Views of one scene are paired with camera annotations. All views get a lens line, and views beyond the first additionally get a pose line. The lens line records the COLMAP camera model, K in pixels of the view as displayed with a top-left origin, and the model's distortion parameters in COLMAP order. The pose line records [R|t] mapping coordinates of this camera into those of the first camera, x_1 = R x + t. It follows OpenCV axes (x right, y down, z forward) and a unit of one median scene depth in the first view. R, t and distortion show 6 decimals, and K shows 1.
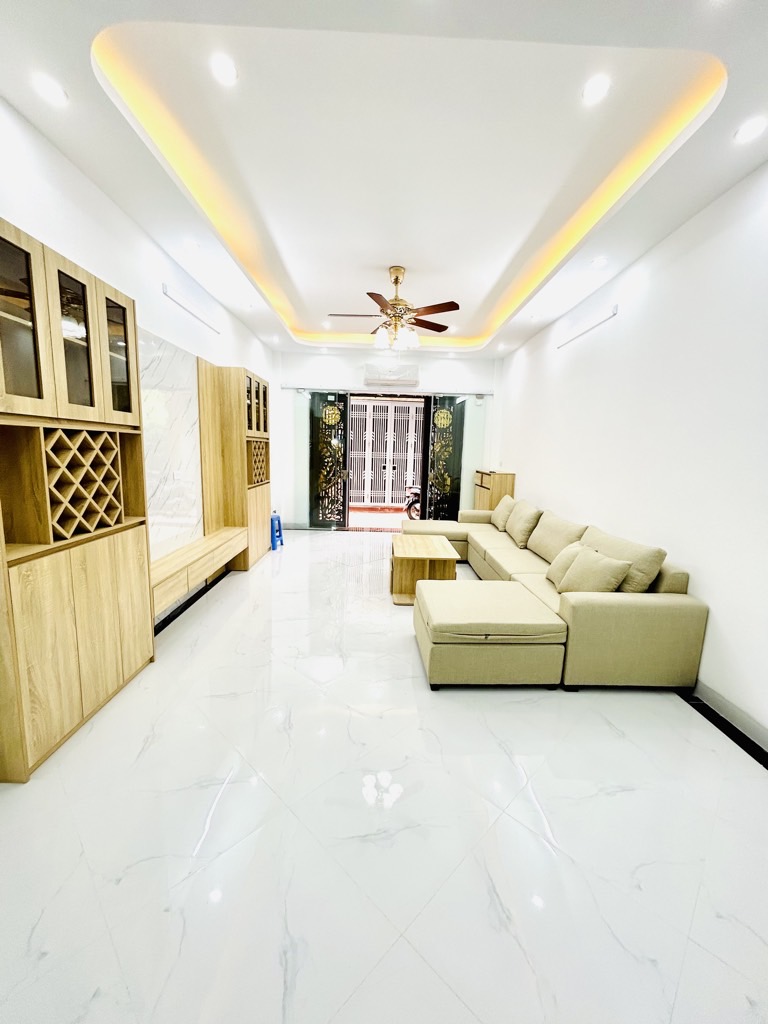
lens RADIAL K [[418.4, 0, 388.7], [0, 418.4, 513.0], [0, 0, 1]] dist [0.012326, 0.000342]
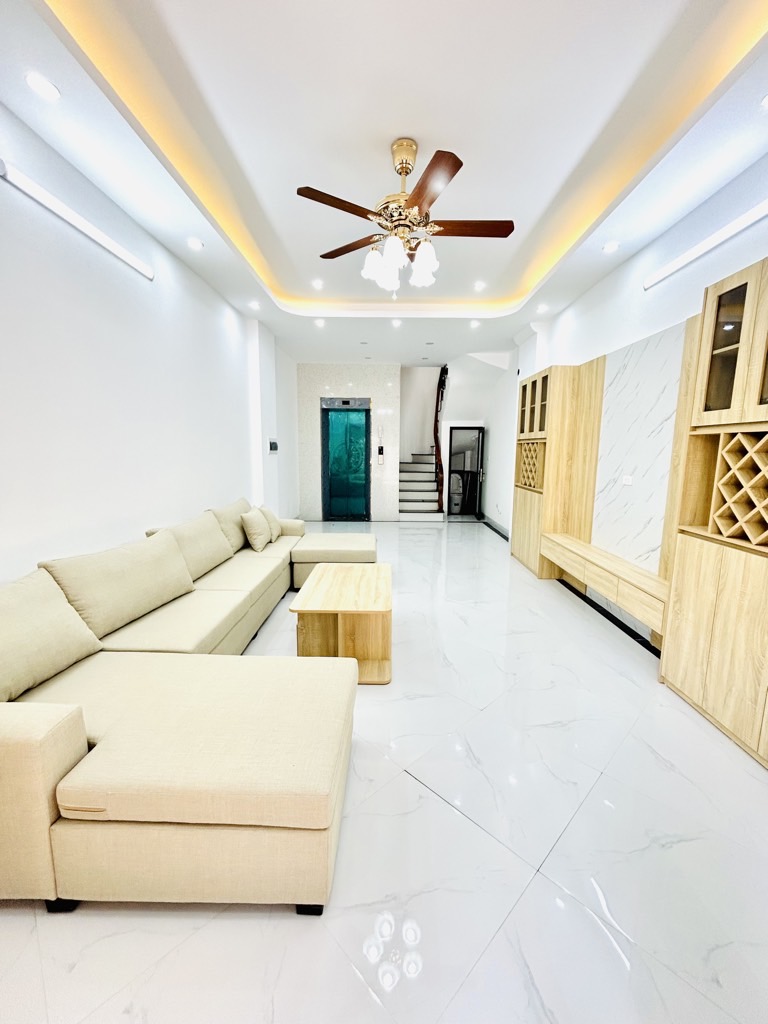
lens RADIAL K [[418.3, 0, 384.7], [0, 418.3, 512.1], [0, 0, 1]] dist [0.001220, -0.000036]
pose [[-0.999070, -0.028929, 0.031969, 0.064812], [-0.018289, 0.955824, 0.293371, -0.301081], [-0.039044, 0.292513, -0.955464, 2.097583]]
